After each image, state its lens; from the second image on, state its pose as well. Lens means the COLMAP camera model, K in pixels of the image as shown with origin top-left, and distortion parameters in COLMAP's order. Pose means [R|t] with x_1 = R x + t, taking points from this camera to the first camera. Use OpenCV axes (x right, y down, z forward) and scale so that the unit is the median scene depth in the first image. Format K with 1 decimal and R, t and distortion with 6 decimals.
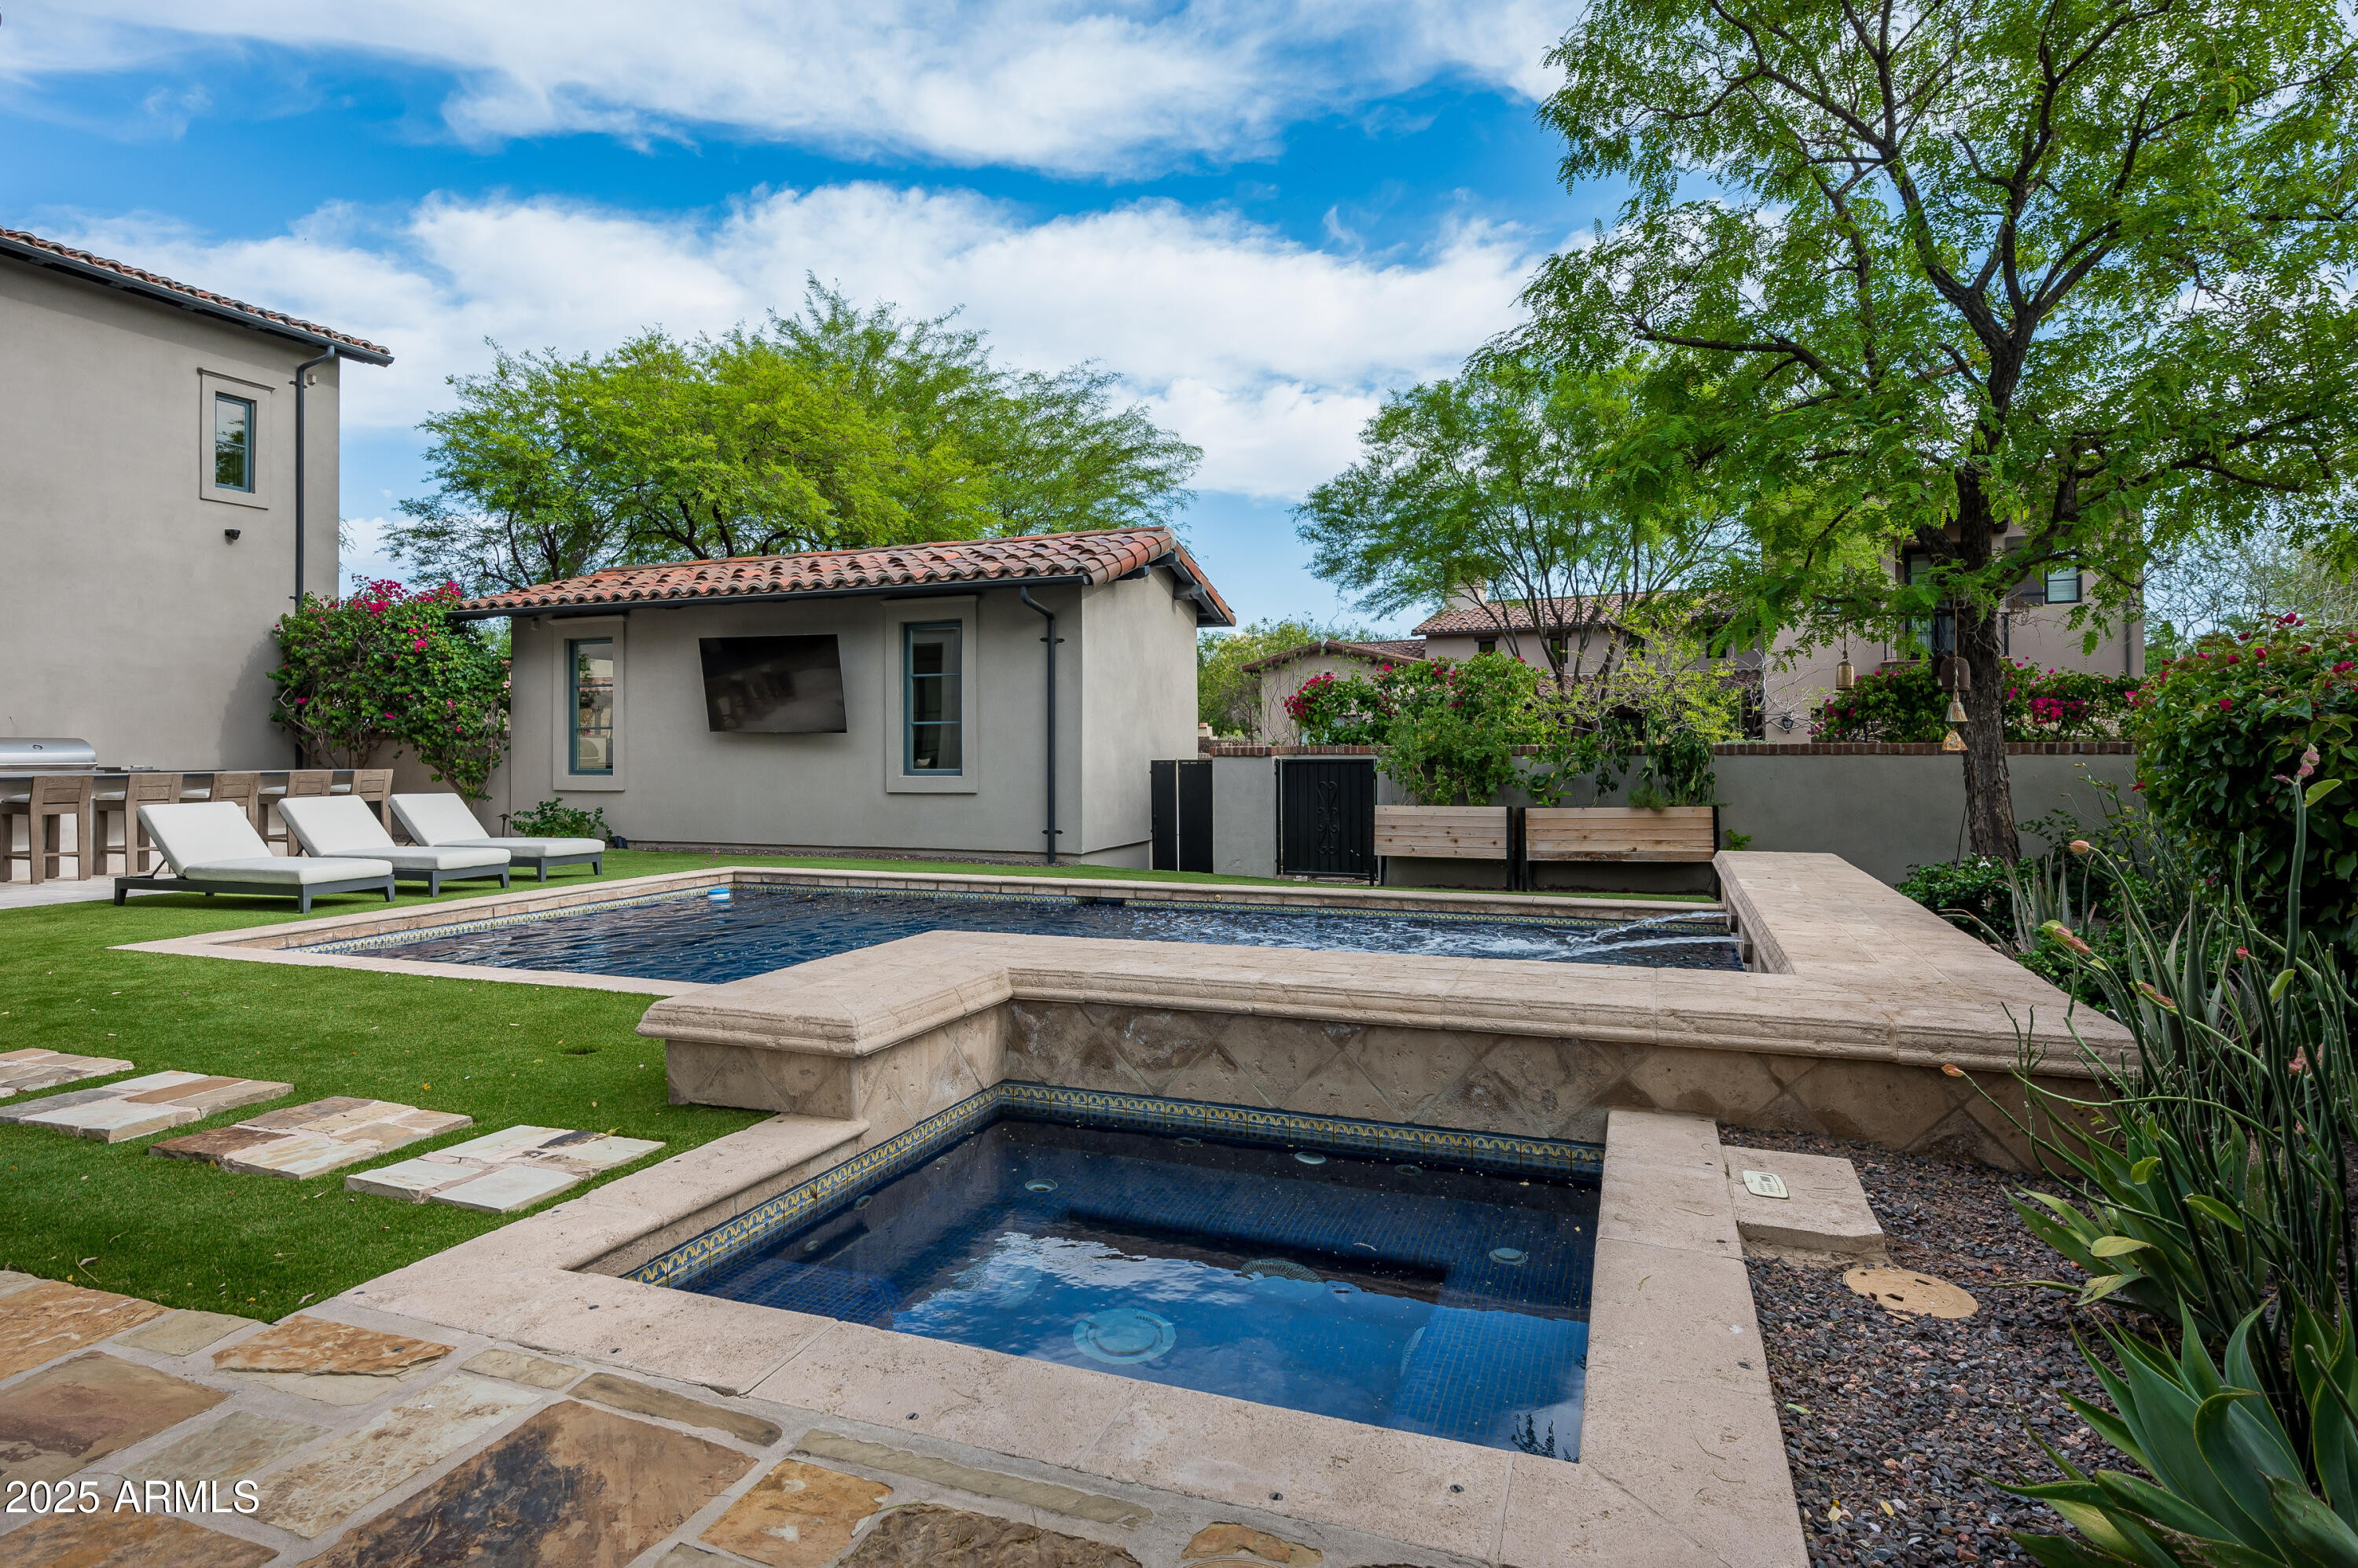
lens RADIAL K [[1331.1, 0, 1176.3], [0, 1331.1, 781.0], [0, 0, 1]] dist [-0.008732, 0.001568]
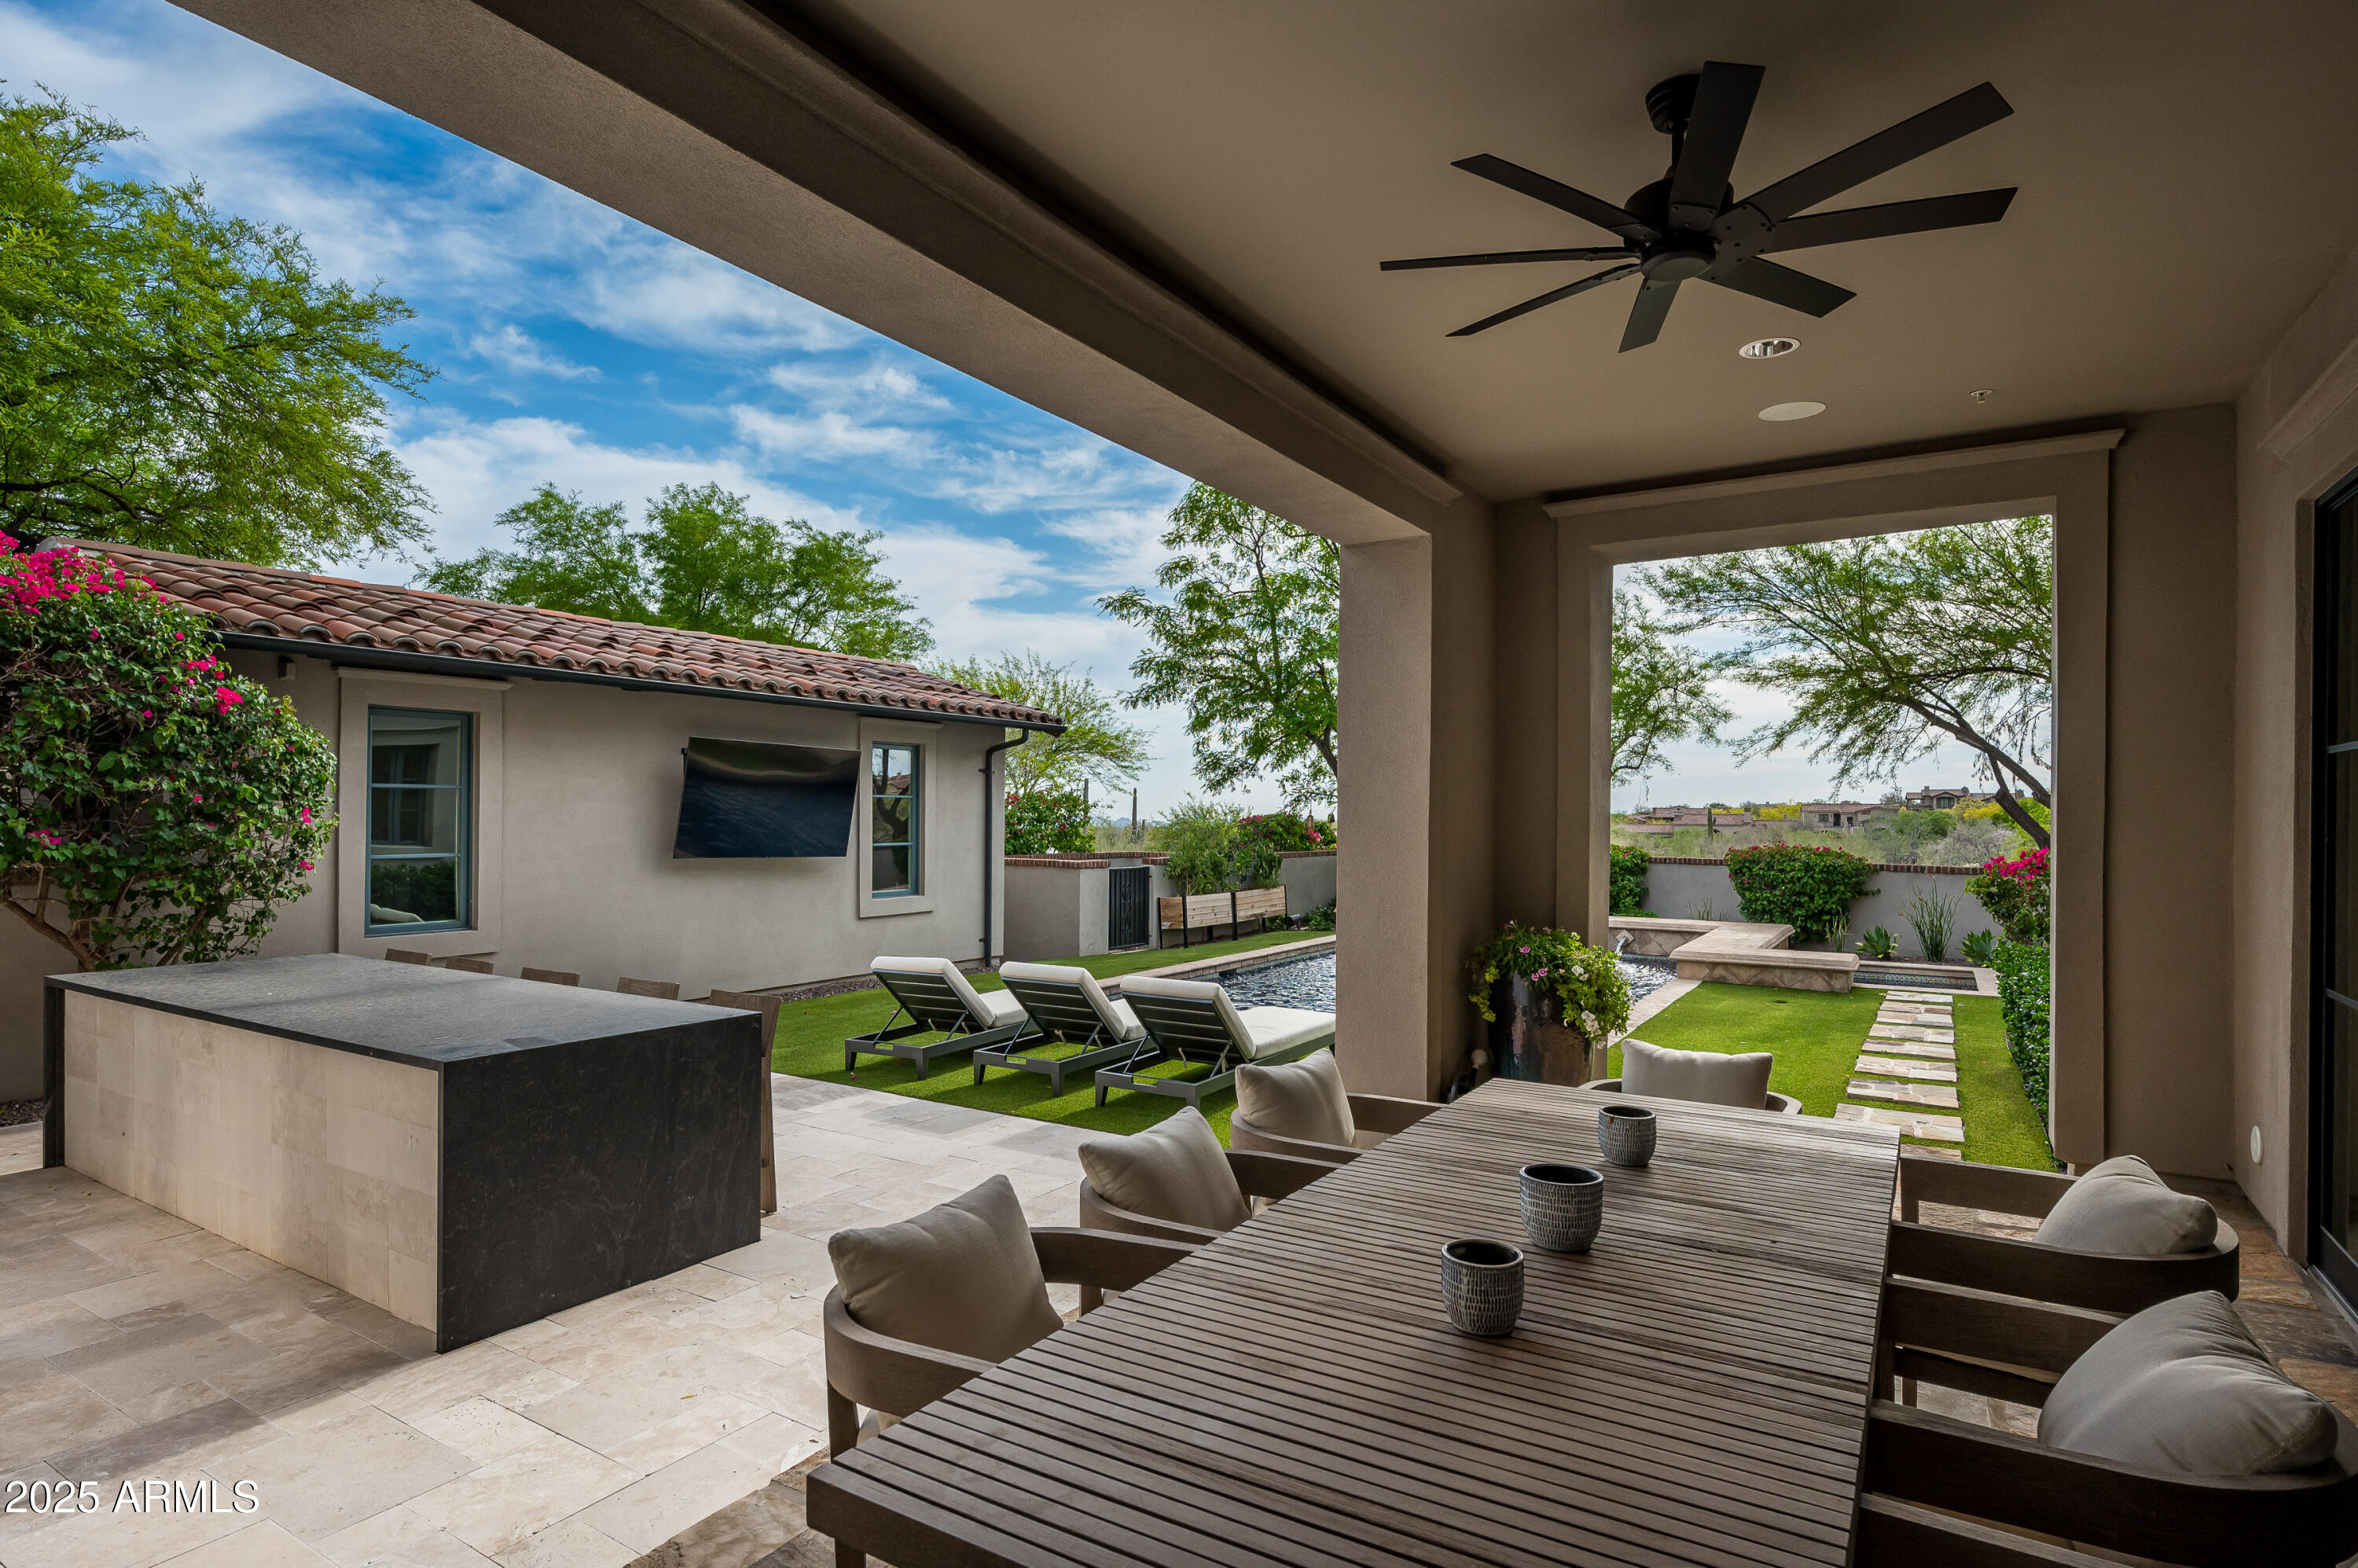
lens RADIAL K [[1225.0, 0, 1202.5], [0, 1225.0, 817.8], [0, 0, 1]] dist [0.016872, -0.012016]
pose [[0.142544, -0.002722, 0.989785, -0.994670], [-0.002965, 0.999991, 0.003177, -0.062891], [-0.989784, -0.003388, 0.142535, 0.600000]]
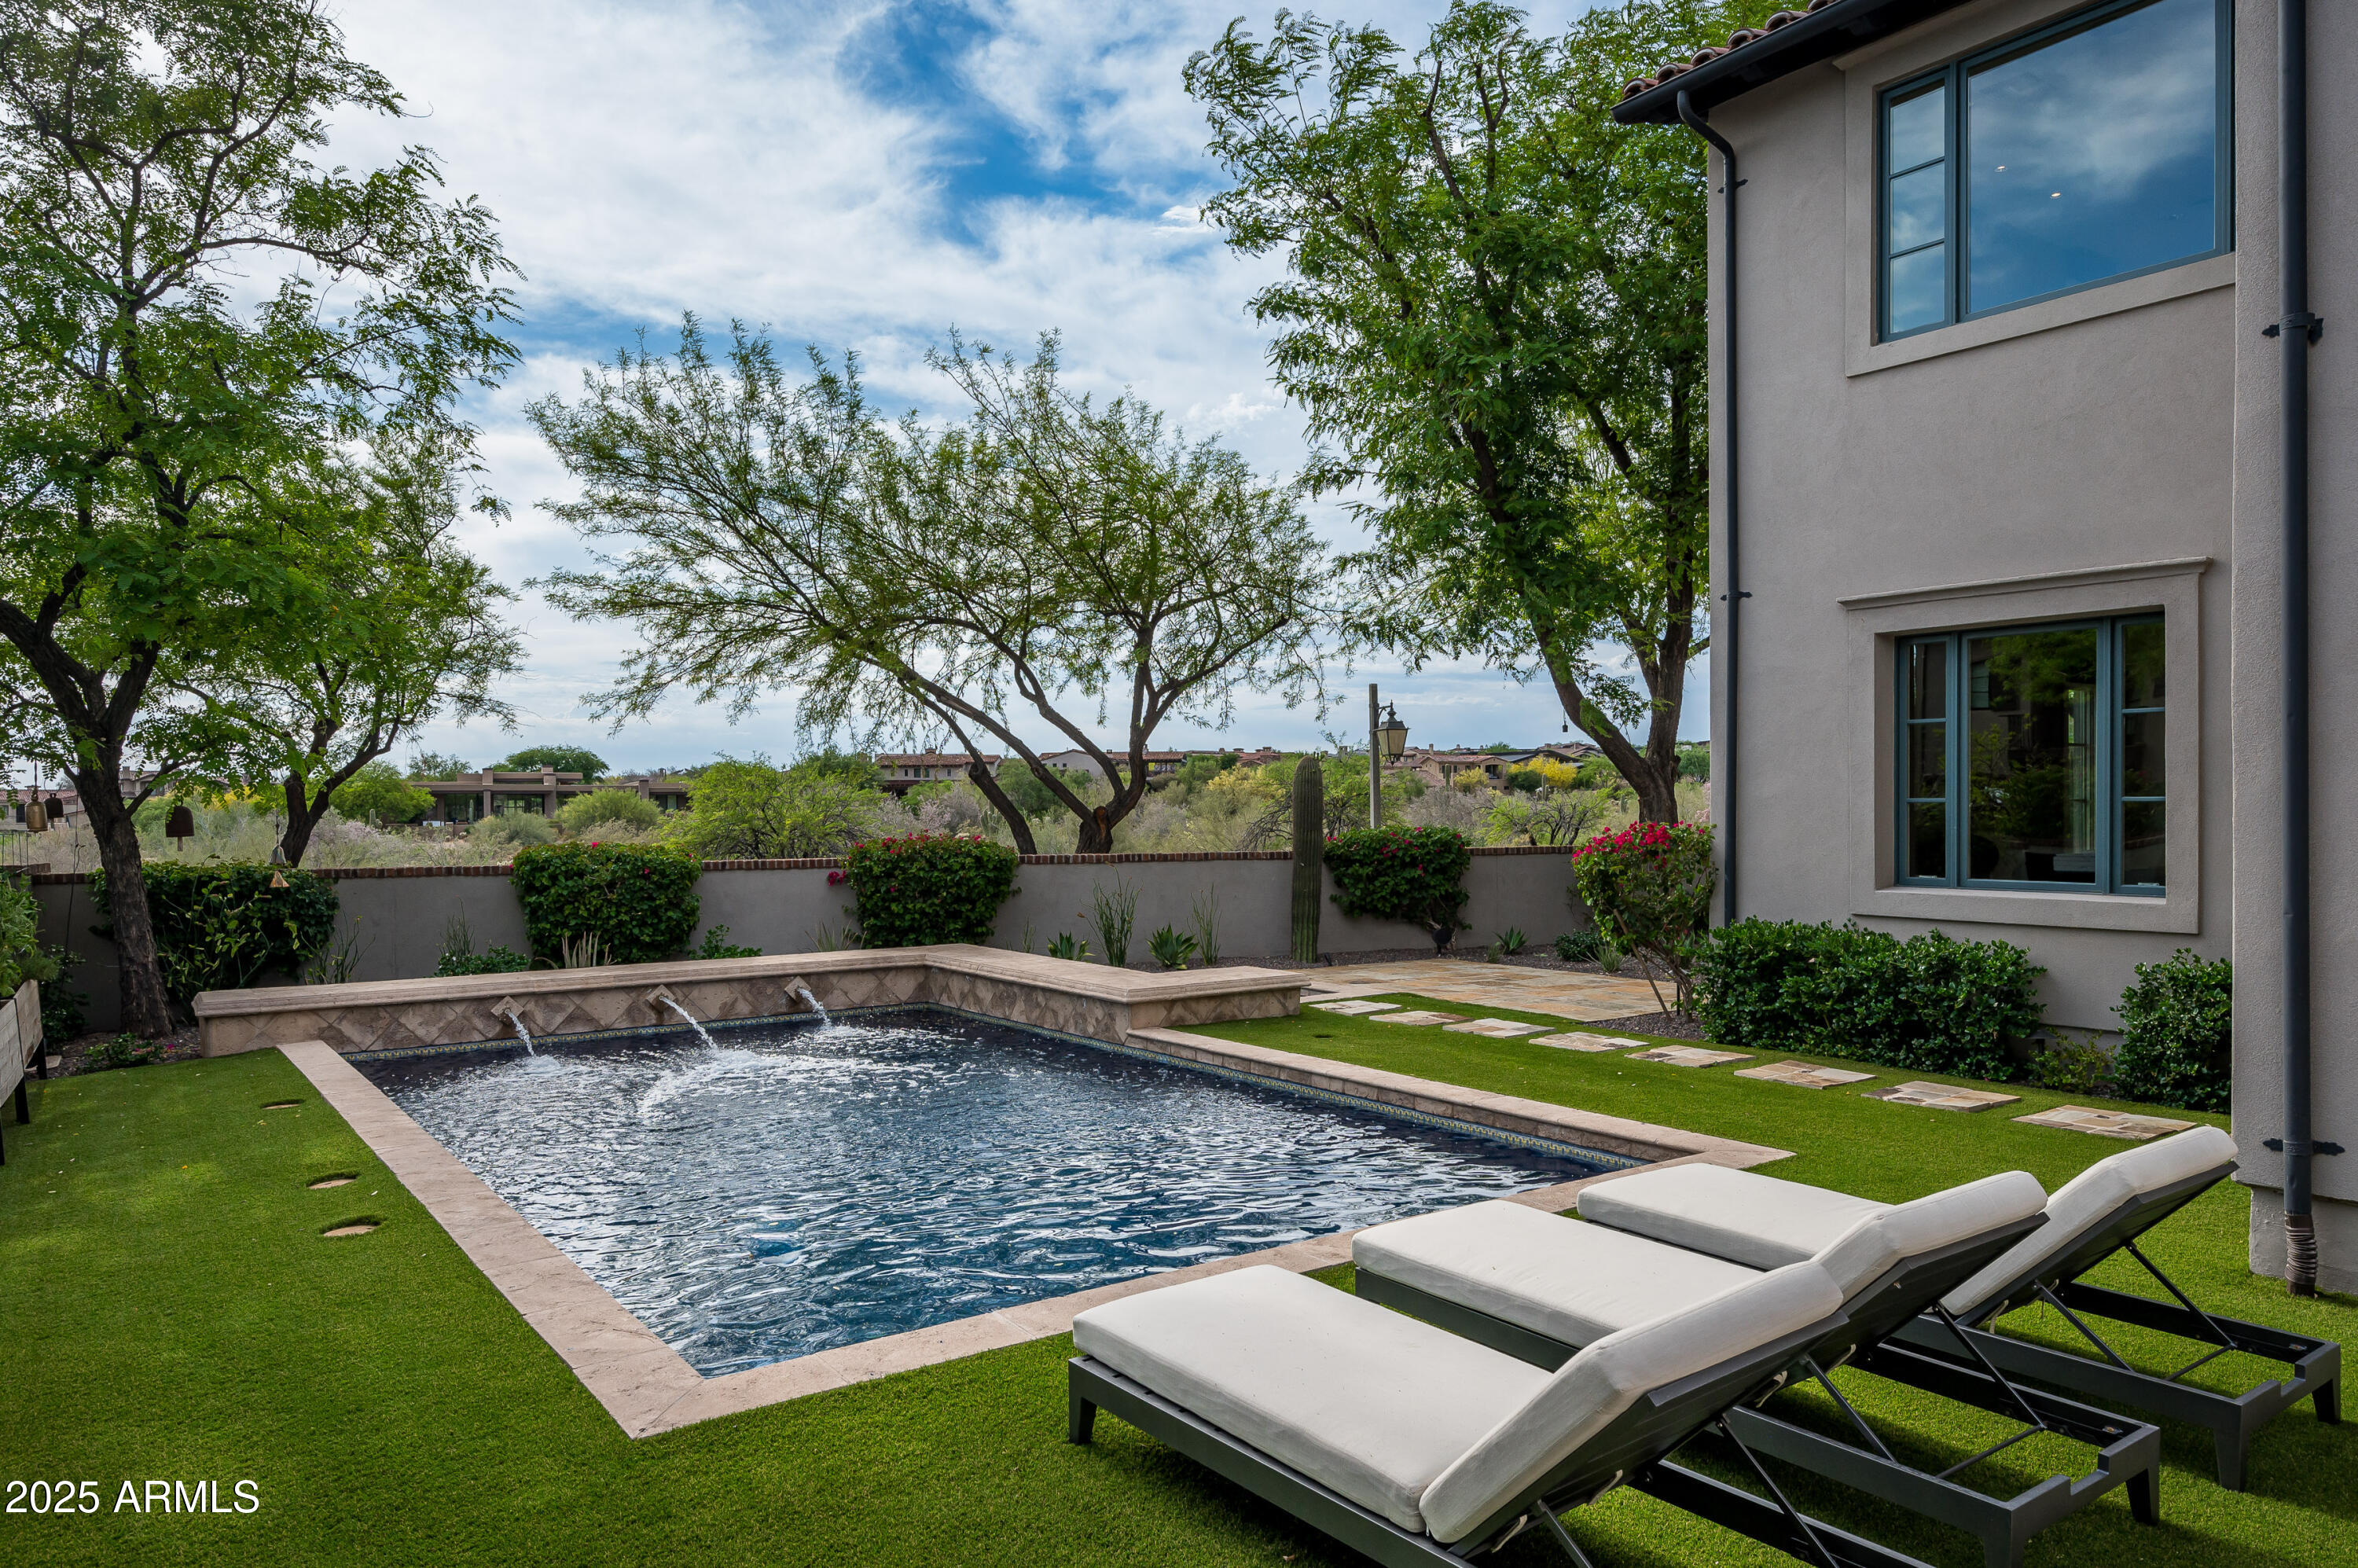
lens RADIAL K [[1503.2, 0, 1178.5], [0, 1503.2, 791.2], [0, 0, 1]] dist [0.000959, 0.000186]
pose [[-0.859379, 0.005450, 0.511310, -0.530811], [0.005613, 0.999983, -0.001225, -0.063671], [-0.511308, 0.001817, -0.859395, 0.977269]]
